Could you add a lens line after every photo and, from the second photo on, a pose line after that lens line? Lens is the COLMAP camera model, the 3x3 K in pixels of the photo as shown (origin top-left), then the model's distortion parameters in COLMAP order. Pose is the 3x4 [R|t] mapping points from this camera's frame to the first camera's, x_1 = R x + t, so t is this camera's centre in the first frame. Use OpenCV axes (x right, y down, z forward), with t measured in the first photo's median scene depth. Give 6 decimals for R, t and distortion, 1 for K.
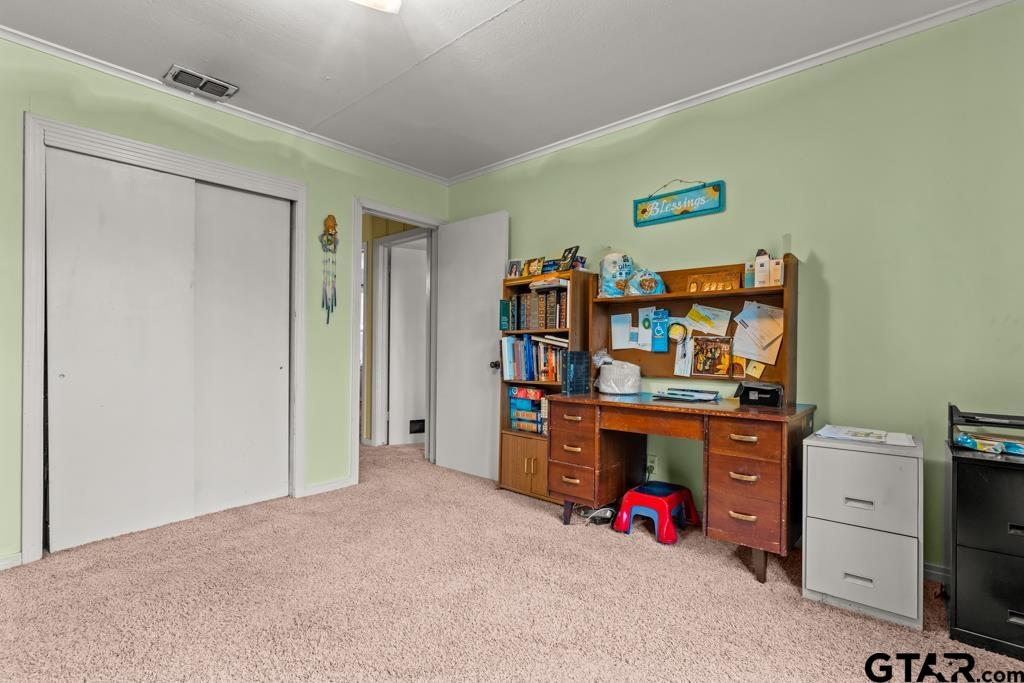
lens RADIAL K [[486.9, 0, 511.6], [0, 486.9, 344.2], [0, 0, 1]] dist [-0.000357, 0.002024]
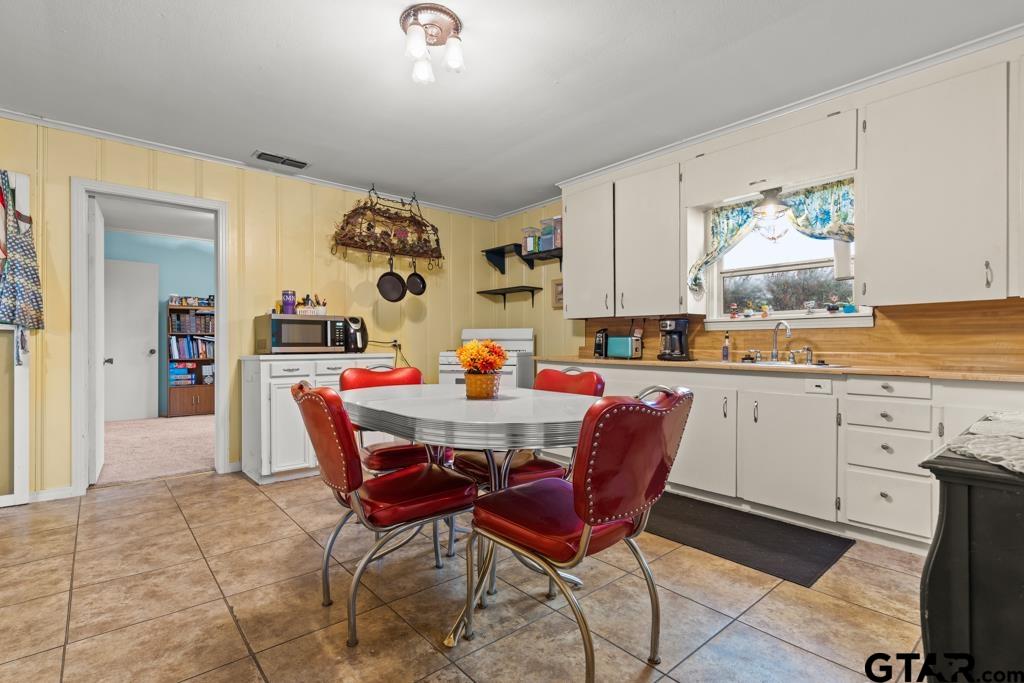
lens RADIAL K [[486.9, 0, 512.2], [0, 486.9, 341.9], [0, 0, 1]] dist [-0.000357, 0.002024]
pose [[0.157407, -0.002030, 0.987532, -1.708896], [-0.006968, 0.999971, 0.003166, -0.008032], [-0.987509, -0.007379, 0.157388, -0.606541]]
